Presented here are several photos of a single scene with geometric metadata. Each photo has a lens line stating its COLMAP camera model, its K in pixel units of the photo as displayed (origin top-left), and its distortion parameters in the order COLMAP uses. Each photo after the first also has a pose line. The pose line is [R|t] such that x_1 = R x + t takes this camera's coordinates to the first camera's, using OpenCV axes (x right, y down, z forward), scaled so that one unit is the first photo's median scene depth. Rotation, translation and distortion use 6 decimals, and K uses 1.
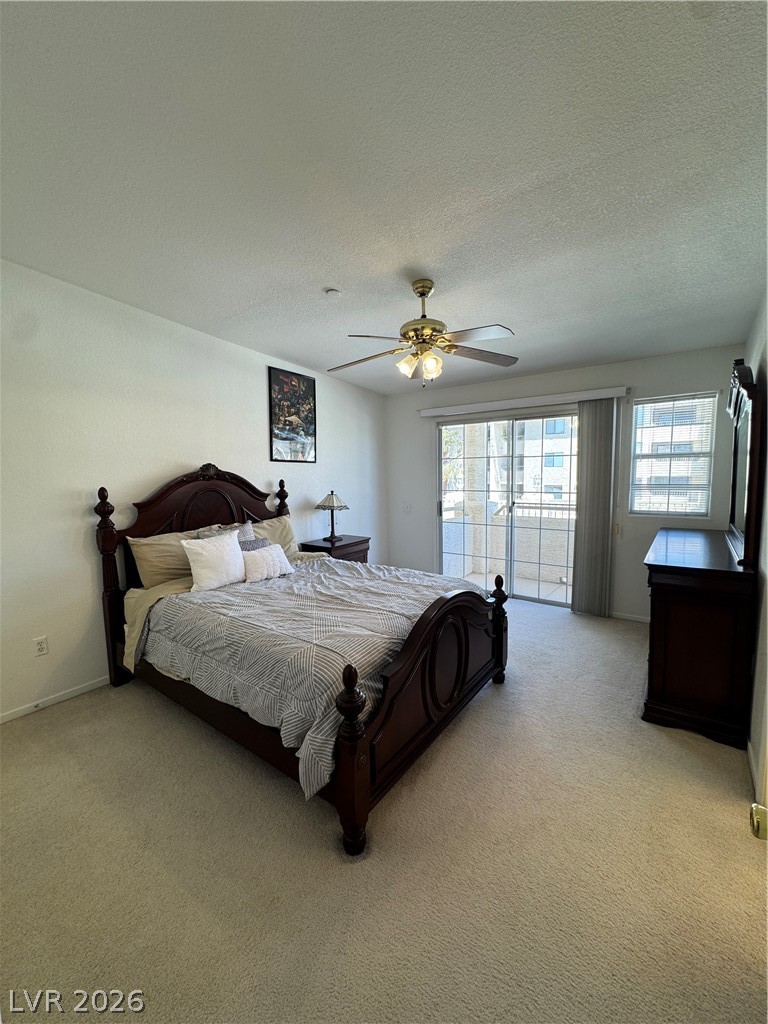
lens RADIAL K [[410.8, 0, 384.0], [0, 410.8, 512.0], [0, 0, 1]] dist [-0.002771, 0.000655]
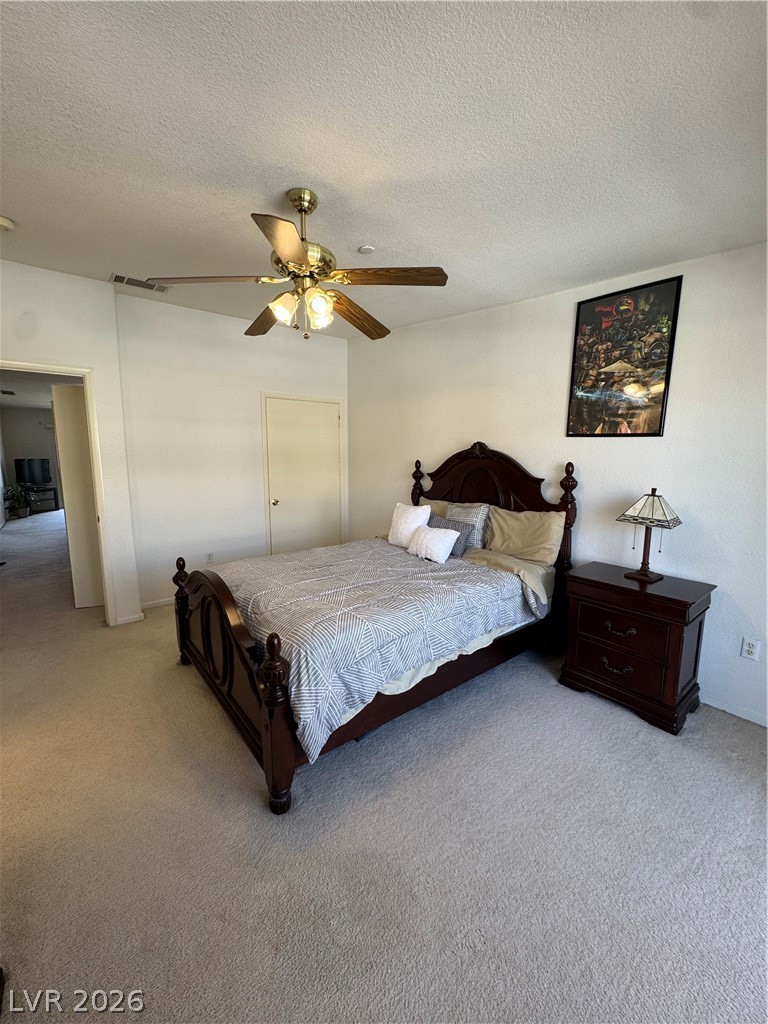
lens RADIAL K [[410.8, 0, 384.0], [0, 410.8, 512.0], [0, 0, 1]] dist [-0.002771, 0.000655]
pose [[-0.275196, 0.156155, -0.948622, 0.527782], [-0.091731, 0.977954, 0.187595, -0.098040], [0.957002, 0.138643, -0.254804, 0.878801]]
